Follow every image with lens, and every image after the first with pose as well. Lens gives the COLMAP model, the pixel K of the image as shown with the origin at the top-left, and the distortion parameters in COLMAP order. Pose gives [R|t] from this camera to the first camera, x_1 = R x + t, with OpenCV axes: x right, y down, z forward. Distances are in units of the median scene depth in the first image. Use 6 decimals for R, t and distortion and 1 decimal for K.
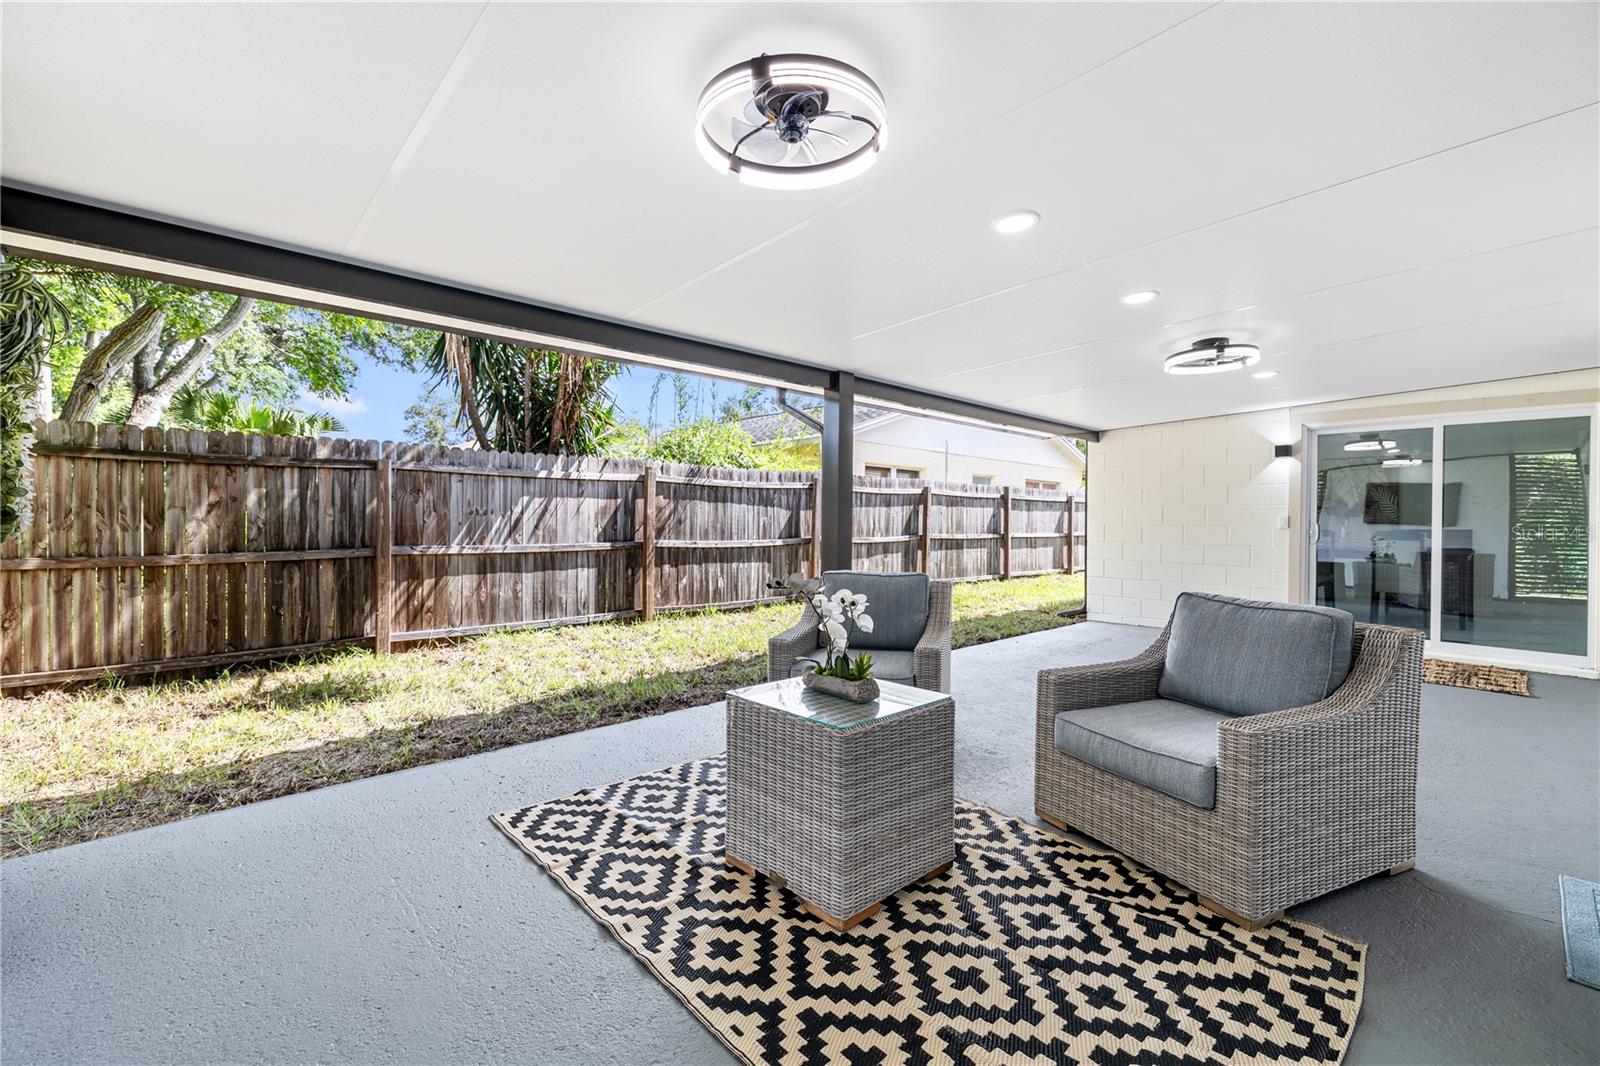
lens RADIAL K [[675.4, 0, 789.6], [0, 675.4, 524.6], [0, 0, 1]] dist [-0.000839, 0.000086]
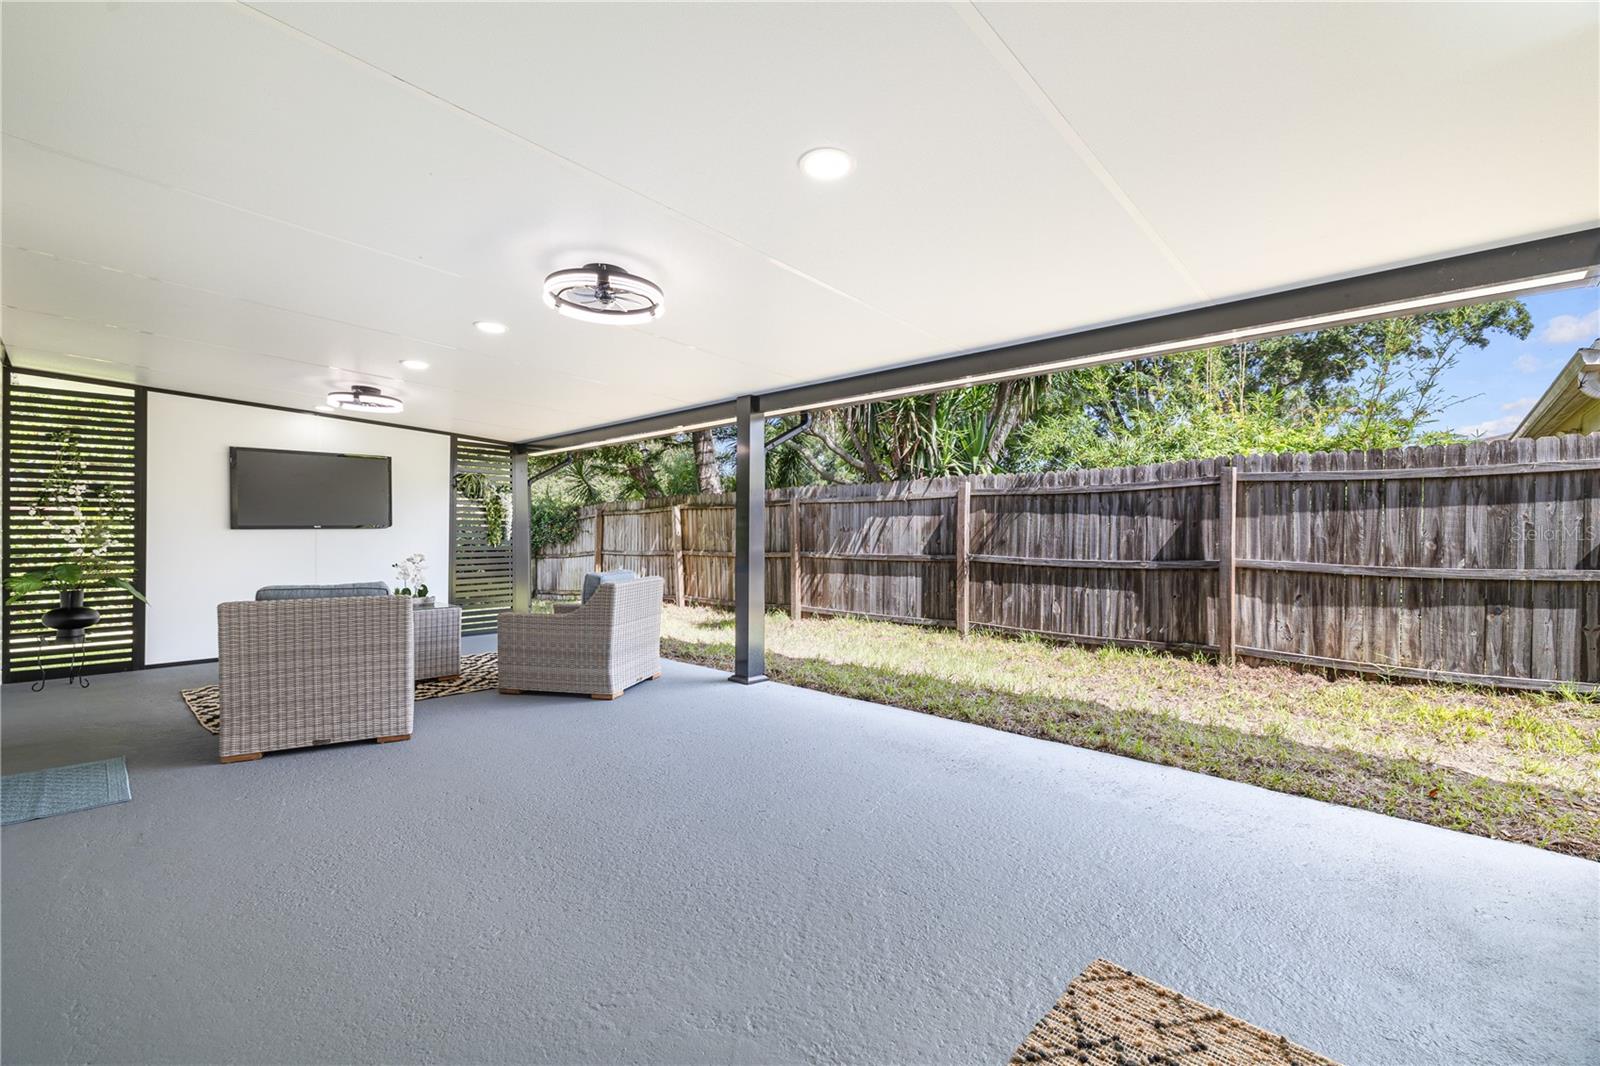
lens RADIAL K [[672.0, 0, 795.6], [0, 672.0, 528.8], [0, 0, 1]] dist [-0.000683, 0.000108]
pose [[0.065342, -0.011553, -0.997796, 0.888357], [-0.005616, 0.999913, -0.011945, -0.001912], [0.997847, 0.006384, 0.065271, 0.771957]]
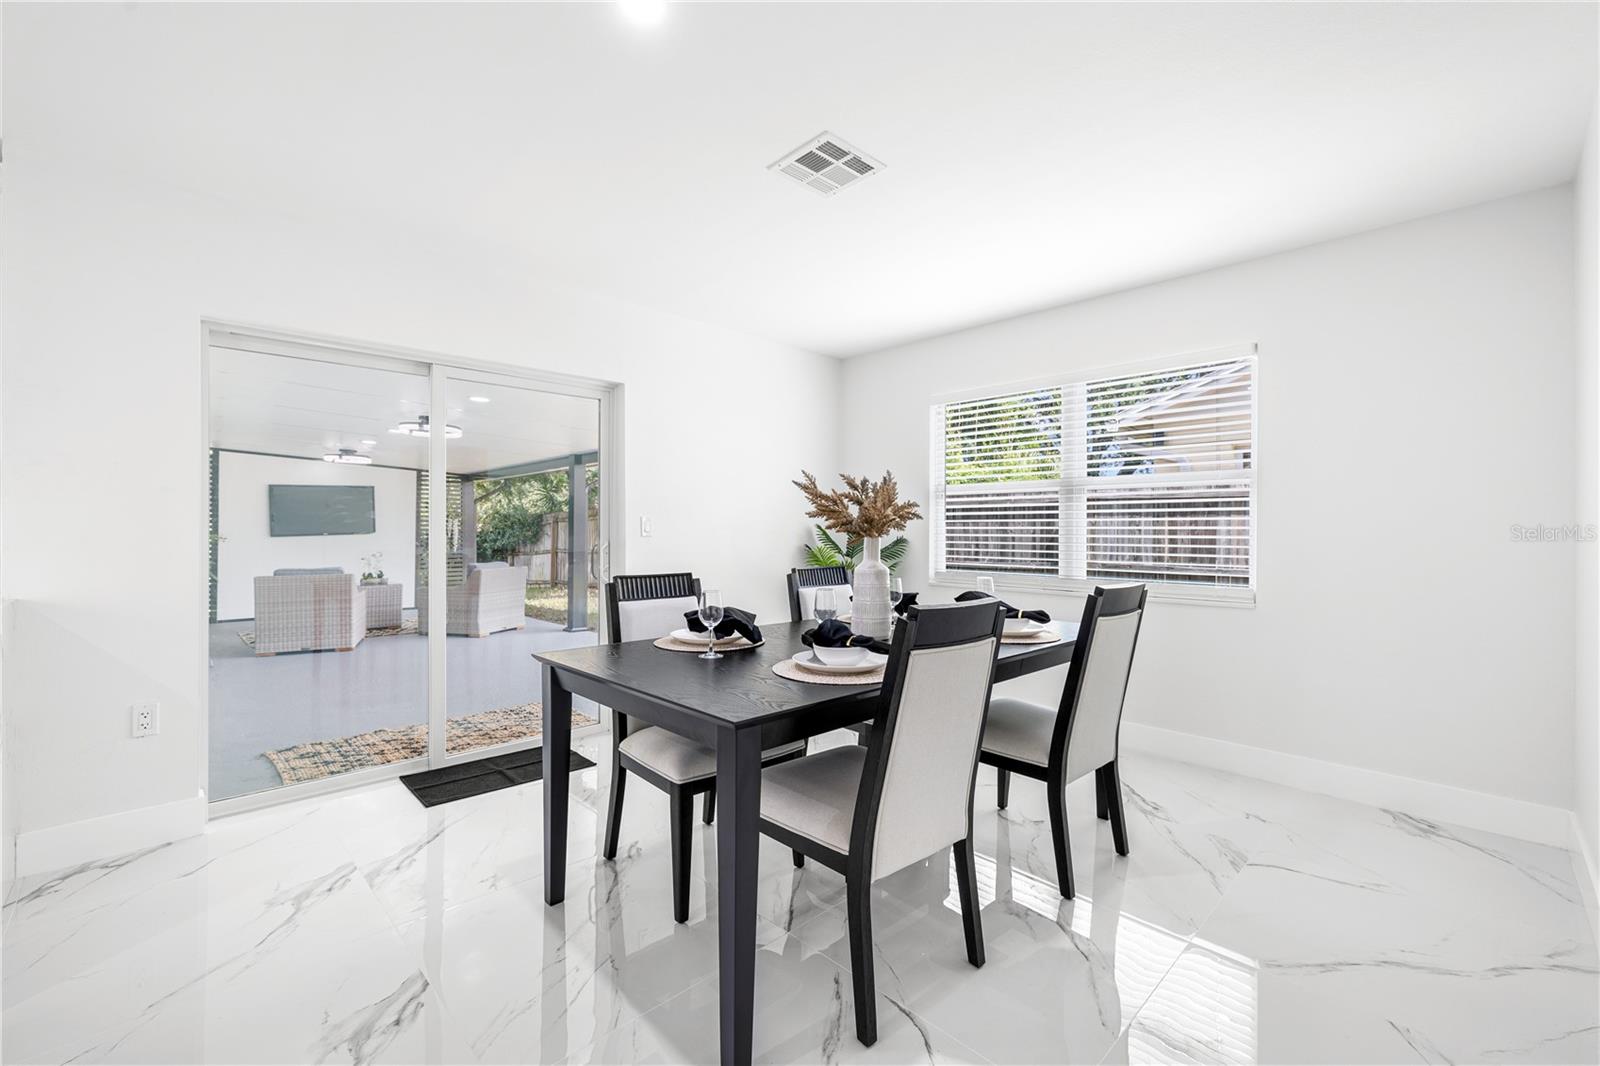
lens RADIAL K [[661.3, 0, 795.9], [0, 661.3, 524.0], [0, 0, 1]] dist [-0.000789, -0.000103]
pose [[0.016572, -0.016055, -0.999734, 1.275702], [-0.005567, 0.999854, -0.016149, -0.014406], [0.999847, 0.005833, 0.016480, 1.096536]]
